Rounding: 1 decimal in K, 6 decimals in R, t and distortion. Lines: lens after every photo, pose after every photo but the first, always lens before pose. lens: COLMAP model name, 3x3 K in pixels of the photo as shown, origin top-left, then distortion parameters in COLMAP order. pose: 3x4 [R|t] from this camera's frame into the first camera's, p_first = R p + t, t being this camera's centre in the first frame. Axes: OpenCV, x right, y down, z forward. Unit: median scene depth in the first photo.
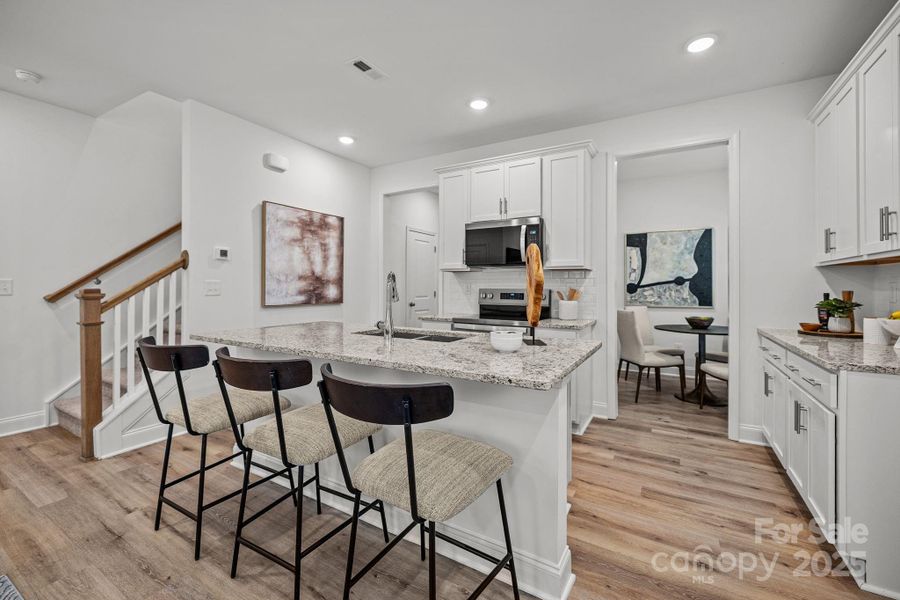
lens RADIAL K [[380.1, 0, 446.2], [0, 380.1, 284.3], [0, 0, 1]] dist [-0.001631, -0.000249]
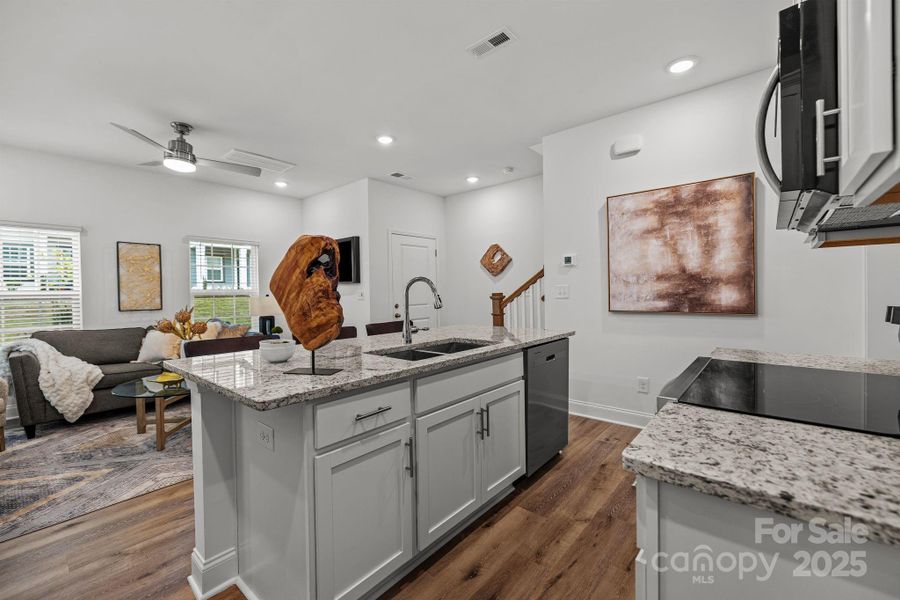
lens RADIAL K [[377.2, 0, 446.5], [0, 377.2, 294.3], [0, 0, 1]] dist [-0.000434, 0.000004]
pose [[-0.172375, 0.006580, -0.985009, 0.442442], [0.021362, 0.999767, 0.002940, 0.005091], [0.984800, -0.020535, -0.172475, 0.684086]]
